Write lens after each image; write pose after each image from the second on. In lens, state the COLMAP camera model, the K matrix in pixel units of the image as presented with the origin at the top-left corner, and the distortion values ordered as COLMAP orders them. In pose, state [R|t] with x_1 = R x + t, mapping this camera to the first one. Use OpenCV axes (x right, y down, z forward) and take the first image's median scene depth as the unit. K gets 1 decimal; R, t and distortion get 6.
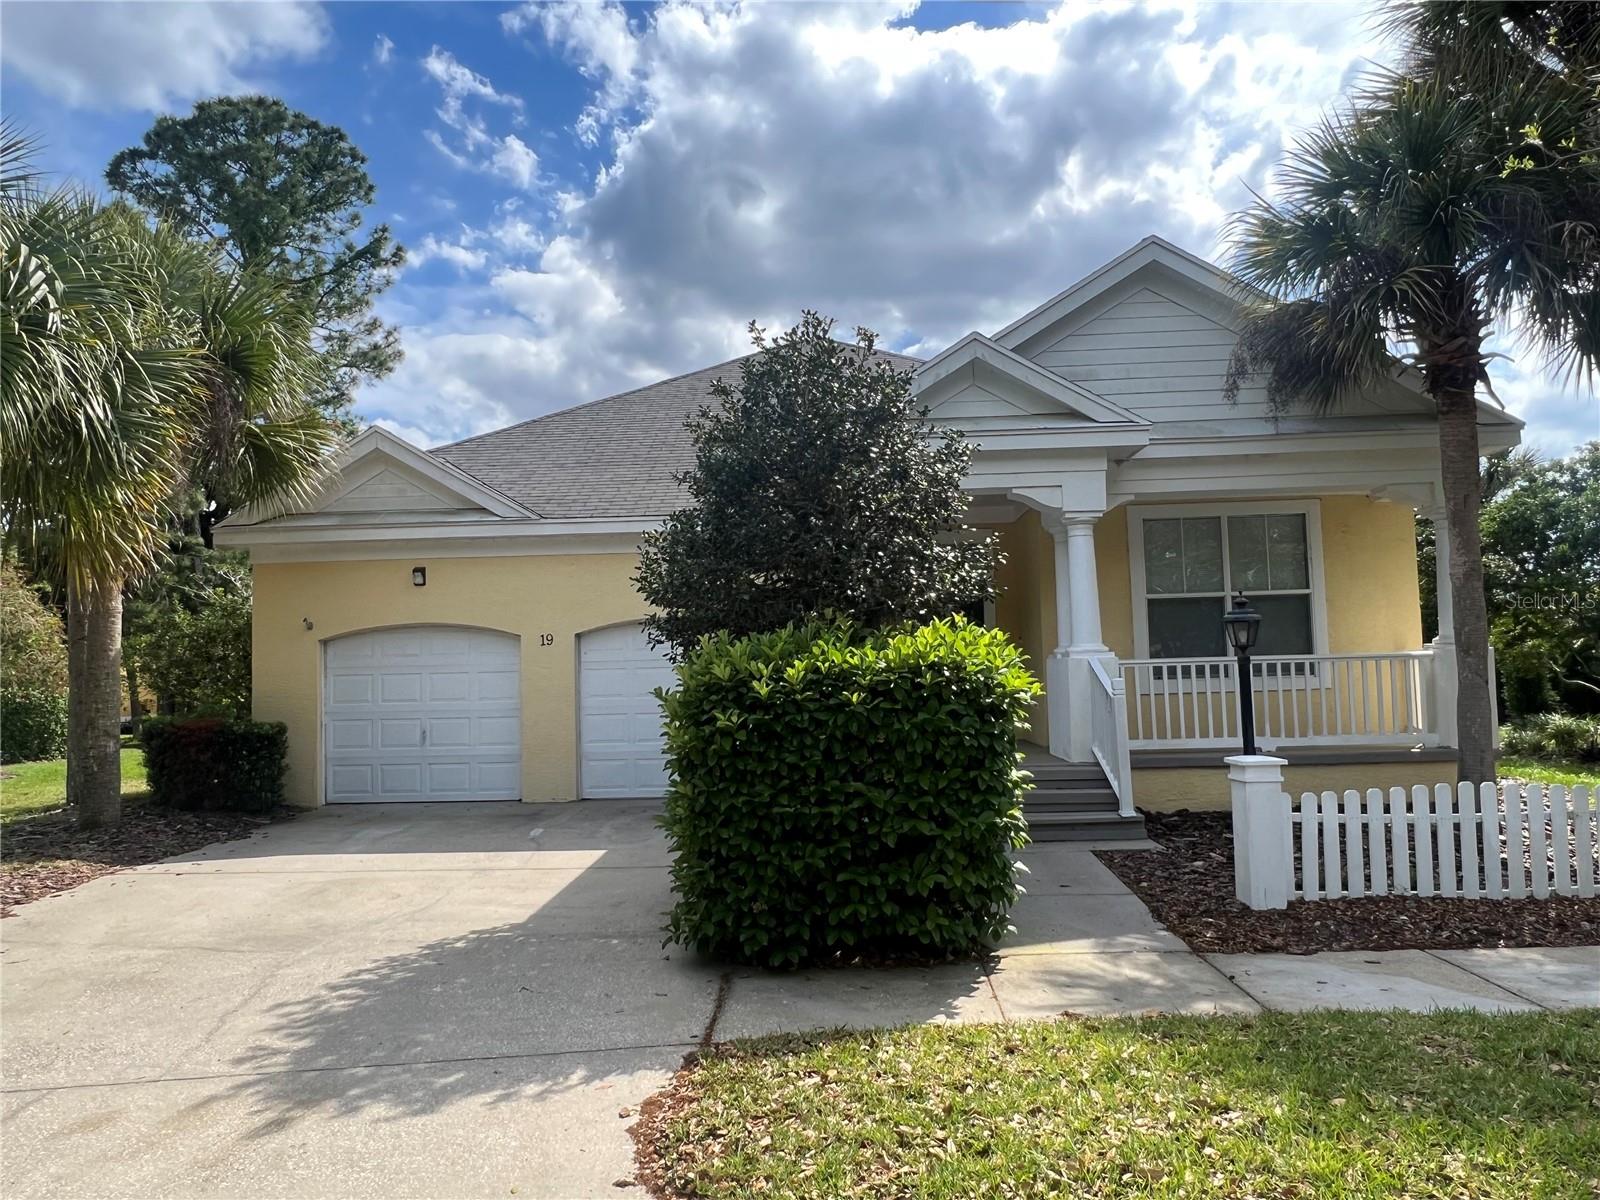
lens RADIAL K [[1074.2, 0, 779.4], [0, 1074.2, 606.5], [0, 0, 1]] dist [-0.001165, 0.000968]
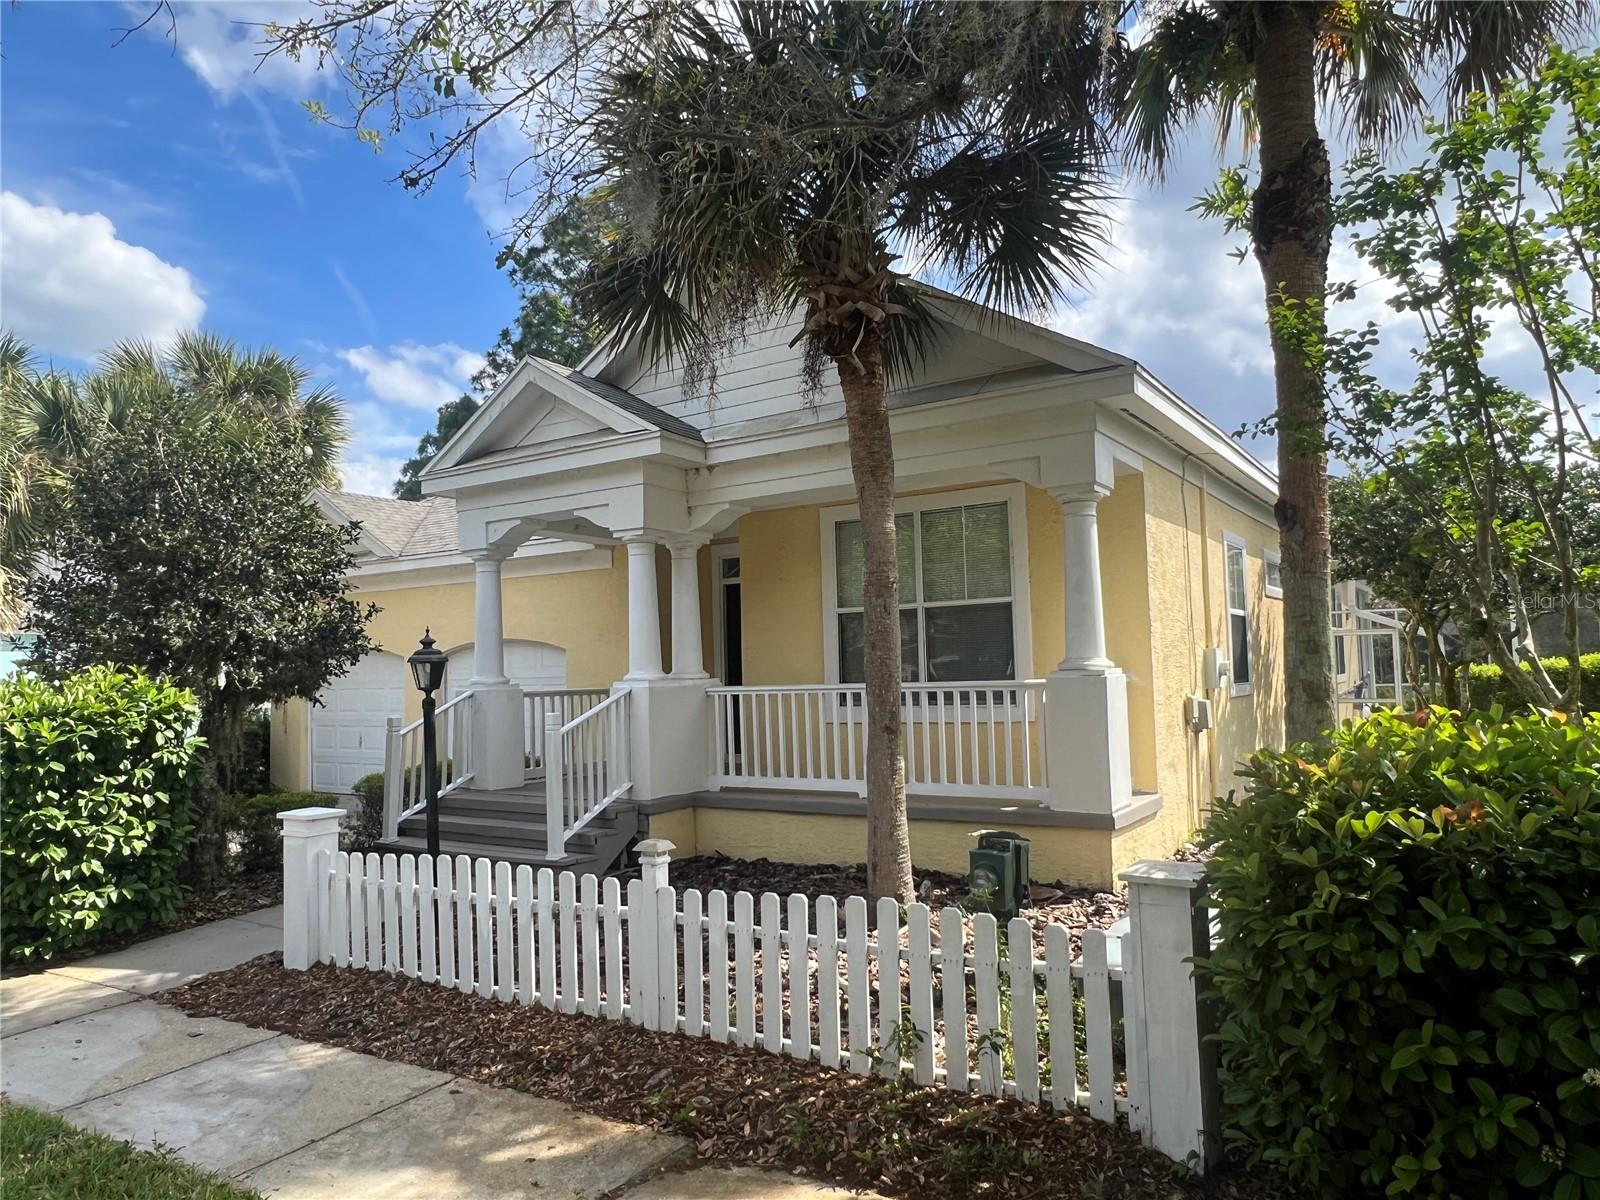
lens RADIAL K [[1046.4, 0, 800.0], [0, 1046.4, 600.0], [0, 0, 1]] dist [-0.001396, -0.000372]
pose [[0.844747, -0.037037, -0.533883, 1.312559], [0.033550, 0.999305, -0.016240, -0.011028], [0.534114, -0.004193, 0.845402, 0.459056]]
